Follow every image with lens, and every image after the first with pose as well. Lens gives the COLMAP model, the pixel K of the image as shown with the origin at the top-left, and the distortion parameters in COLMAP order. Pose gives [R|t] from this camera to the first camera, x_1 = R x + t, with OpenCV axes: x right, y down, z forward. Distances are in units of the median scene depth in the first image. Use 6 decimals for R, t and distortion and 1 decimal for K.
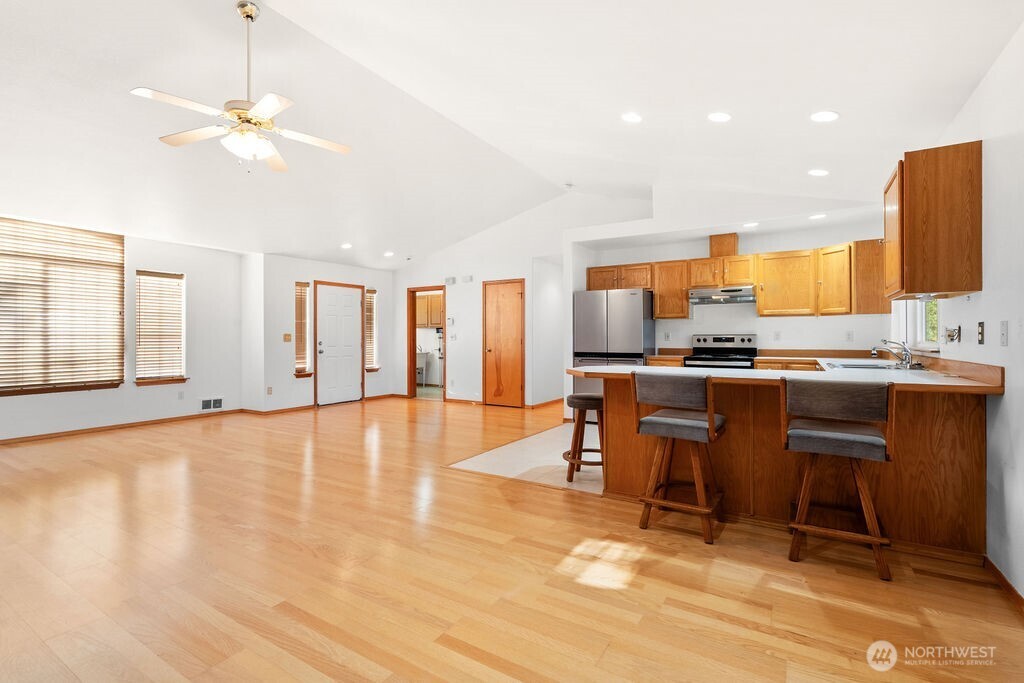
lens RADIAL K [[466.1, 0, 511.3], [0, 466.1, 332.2], [0, 0, 1]] dist [-0.003782, -0.000114]
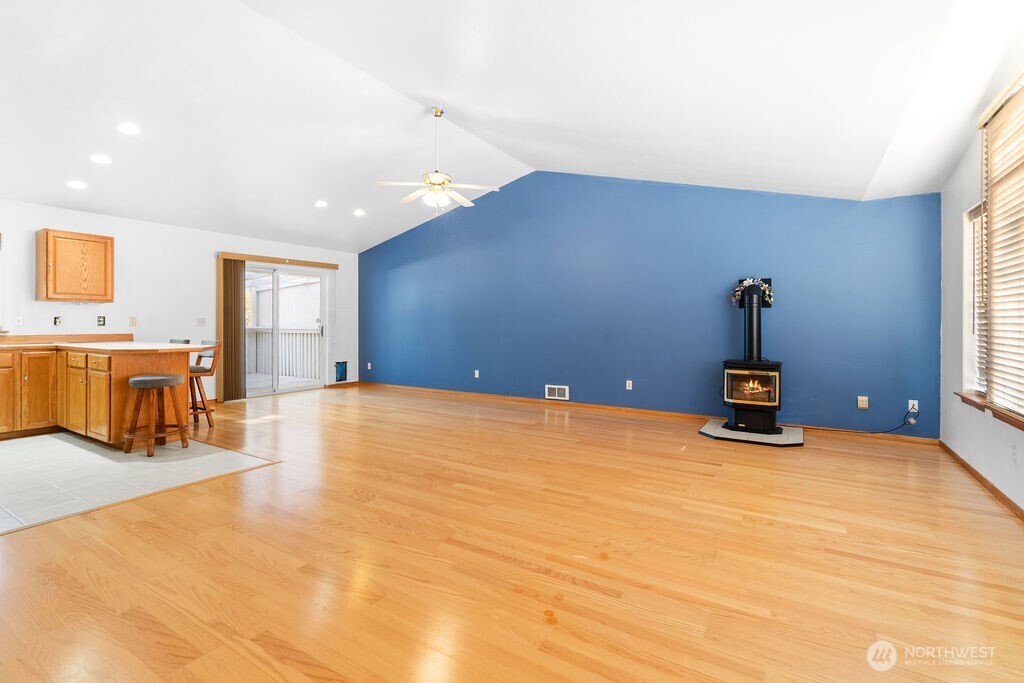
lens RADIAL K [[475.8, 0, 509.6], [0, 475.8, 323.8], [0, 0, 1]] dist [-0.001792, 0.000028]
pose [[-0.999993, 0.000364, 0.003652, -0.426064], [0.000325, 0.999945, -0.010451, 0.017011], [-0.003656, -0.010450, -0.999939, 1.363533]]
